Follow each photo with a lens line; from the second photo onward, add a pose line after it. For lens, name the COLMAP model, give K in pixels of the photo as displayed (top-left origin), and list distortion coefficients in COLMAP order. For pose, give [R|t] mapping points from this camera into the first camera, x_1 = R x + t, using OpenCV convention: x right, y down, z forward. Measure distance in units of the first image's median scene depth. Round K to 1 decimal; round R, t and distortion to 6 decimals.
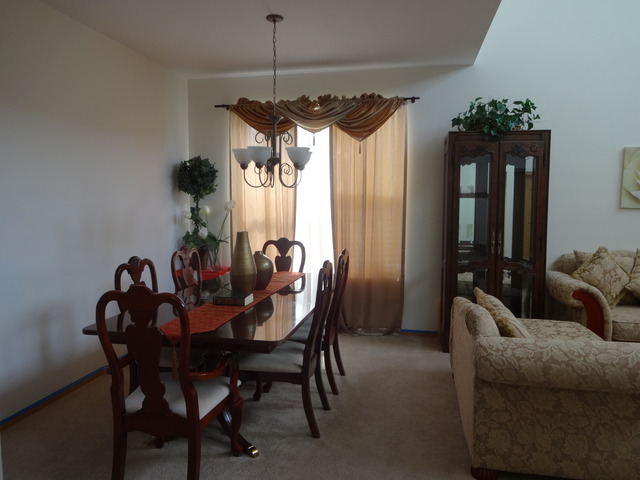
lens RADIAL K [[474.1, 0, 318.7], [0, 474.1, 236.2], [0, 0, 1]] dist [-0.002427, -0.001365]
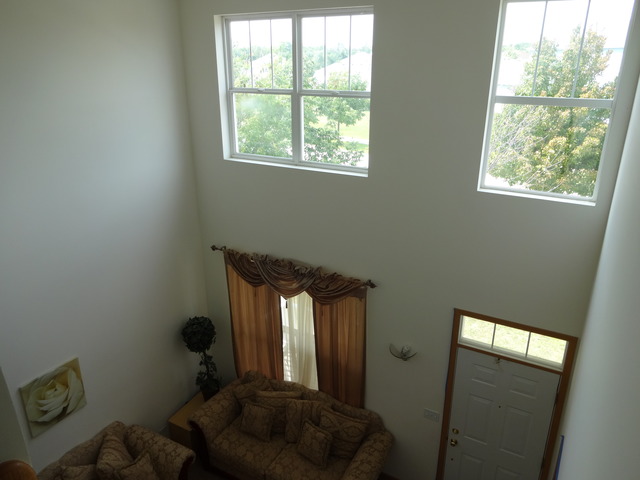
lens RADIAL K [[474.1, 0, 318.7], [0, 474.1, 236.2], [0, 0, 1]] dist [-0.002427, -0.001365]
pose [[0.322197, -0.337971, 0.884288, 0.099067], [0.082587, 0.940574, 0.329393, -0.778740], [-0.943063, -0.033099, 0.330962, 0.122398]]
